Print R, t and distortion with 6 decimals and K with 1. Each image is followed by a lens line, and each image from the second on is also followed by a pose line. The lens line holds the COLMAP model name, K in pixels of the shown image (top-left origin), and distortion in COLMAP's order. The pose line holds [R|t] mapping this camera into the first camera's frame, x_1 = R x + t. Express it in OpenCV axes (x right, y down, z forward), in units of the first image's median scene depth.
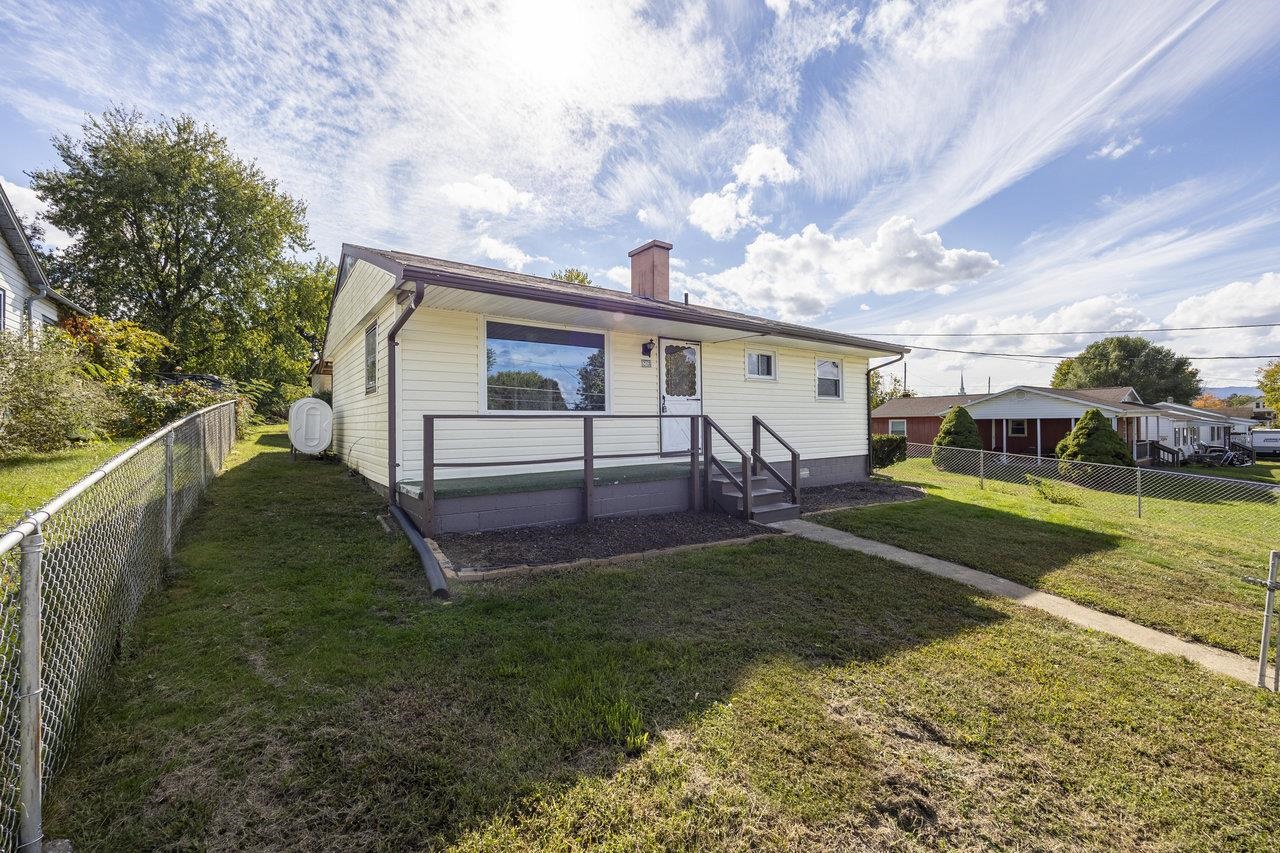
lens RADIAL K [[523.9, 0, 643.7], [0, 523.9, 423.2], [0, 0, 1]] dist [-0.002776, -0.000859]
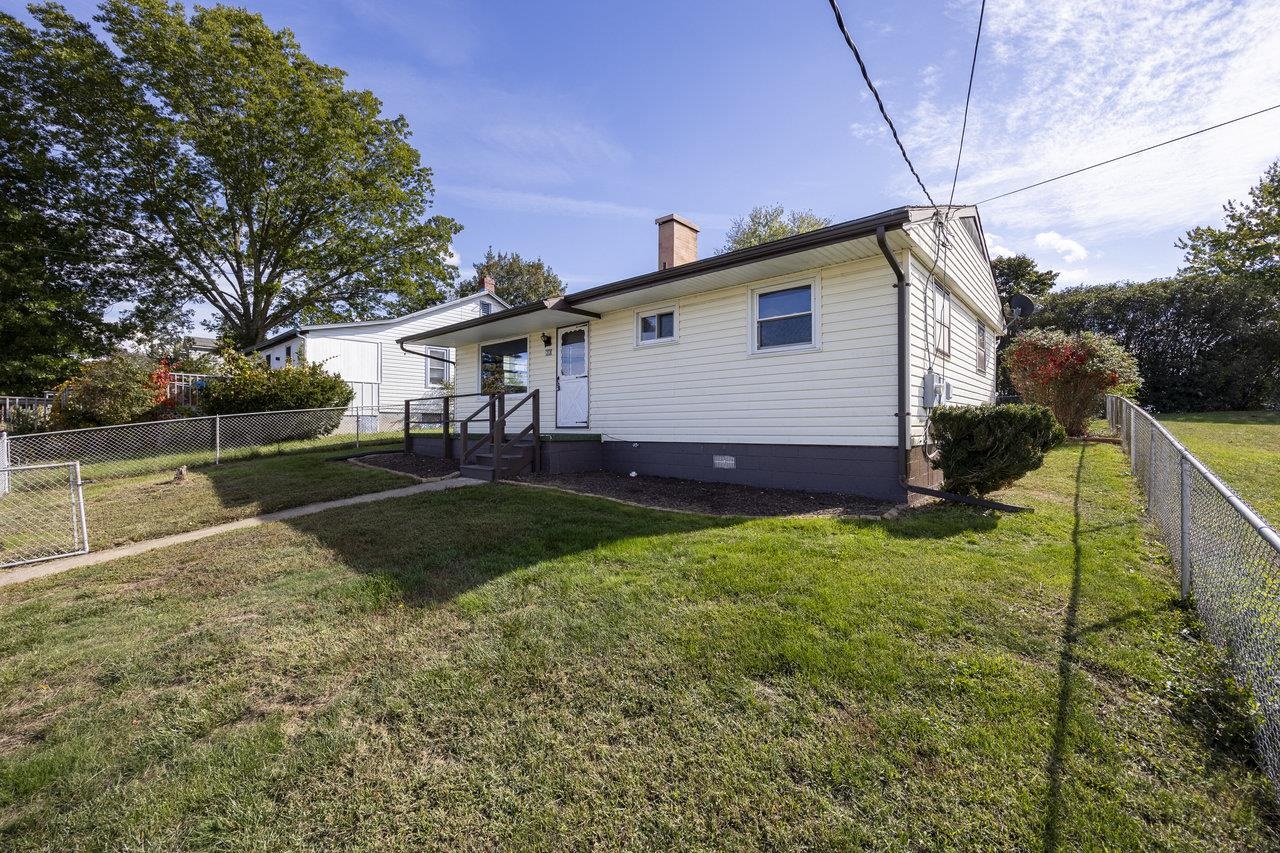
lens RADIAL K [[523.9, 0, 643.7], [0, 523.9, 423.2], [0, 0, 1]] dist [-0.002776, -0.000859]
pose [[0.192323, -0.011396, -0.981265, 1.226451], [-0.007470, 0.999887, -0.013076, 0.065503], [0.981303, 0.009845, 0.192216, 0.959531]]
